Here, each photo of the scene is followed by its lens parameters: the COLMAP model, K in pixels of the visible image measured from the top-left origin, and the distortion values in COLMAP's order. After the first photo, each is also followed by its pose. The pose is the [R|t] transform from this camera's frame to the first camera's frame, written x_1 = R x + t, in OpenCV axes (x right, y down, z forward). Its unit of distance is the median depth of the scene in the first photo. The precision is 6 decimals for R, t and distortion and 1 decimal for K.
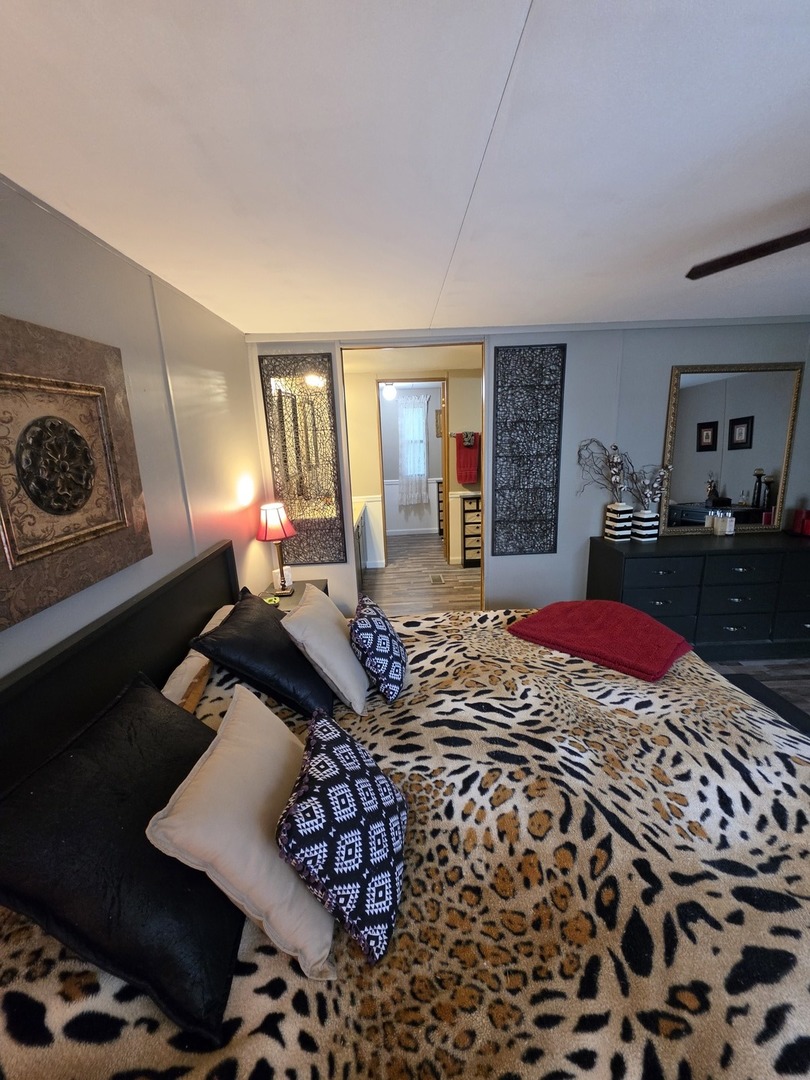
lens RADIAL K [[434.4, 0, 402.9], [0, 434.4, 536.9], [0, 0, 1]] dist [0.001535, -0.000706]
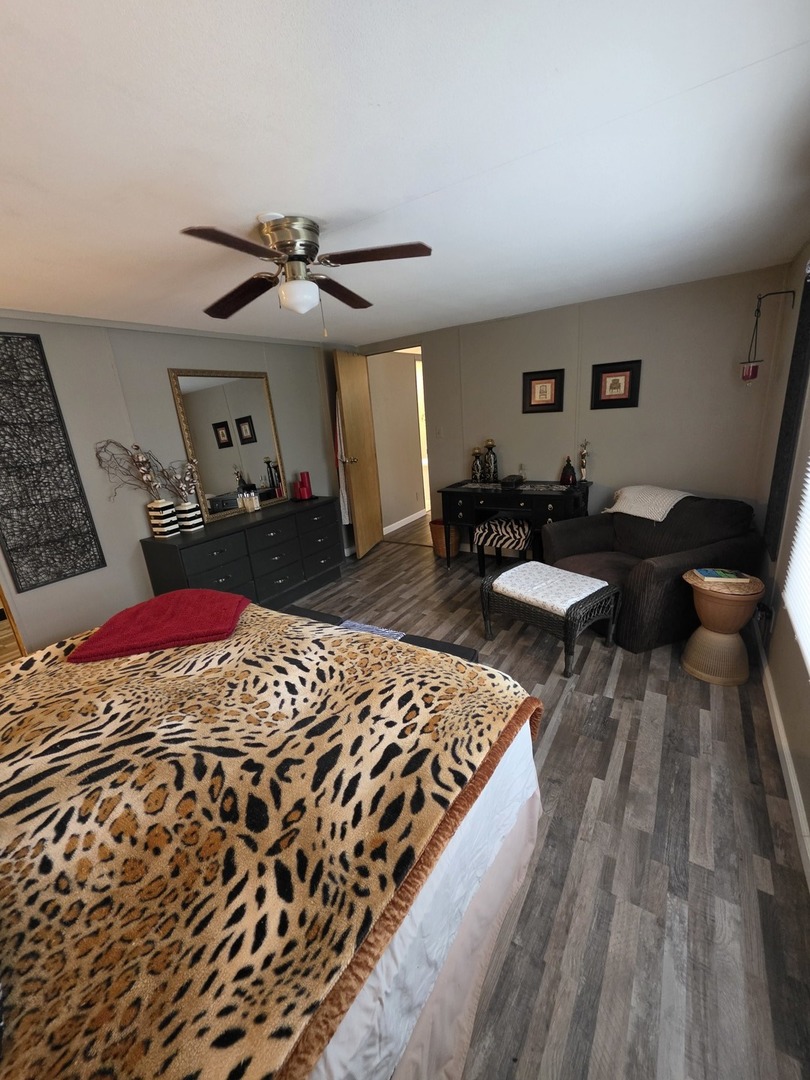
lens RADIAL K [[434.4, 0, 409.8], [0, 434.4, 534.7], [0, 0, 1]] dist [0.001535, -0.000706]
pose [[0.553097, -0.238109, 0.798366, -0.017098], [0.251243, 0.961345, 0.112659, 0.062512], [-0.794330, 0.138272, 0.591540, -0.116238]]
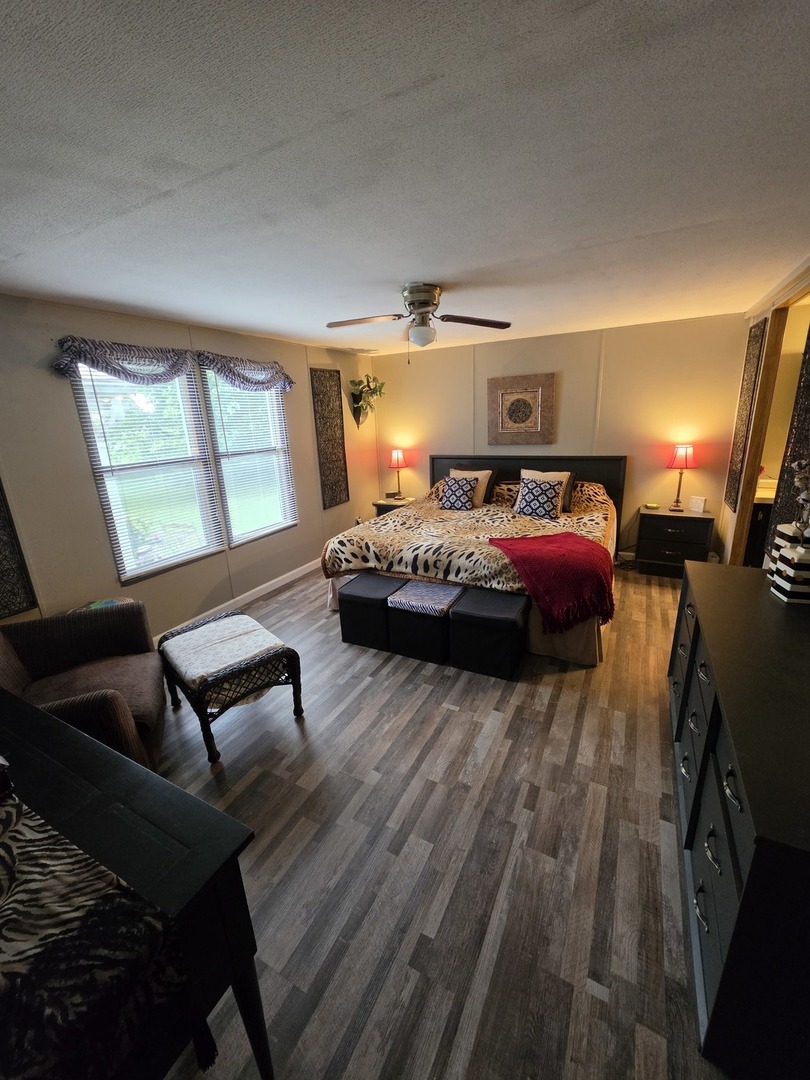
lens RADIAL K [[434.4, 0, 407.6], [0, 434.4, 535.6], [0, 0, 1]] dist [0.001535, -0.000706]
pose [[-0.484981, 0.293299, -0.823875, 2.417336], [-0.143576, 0.902596, 0.405841, -0.436881], [0.862658, 0.315114, -0.395631, 1.497509]]
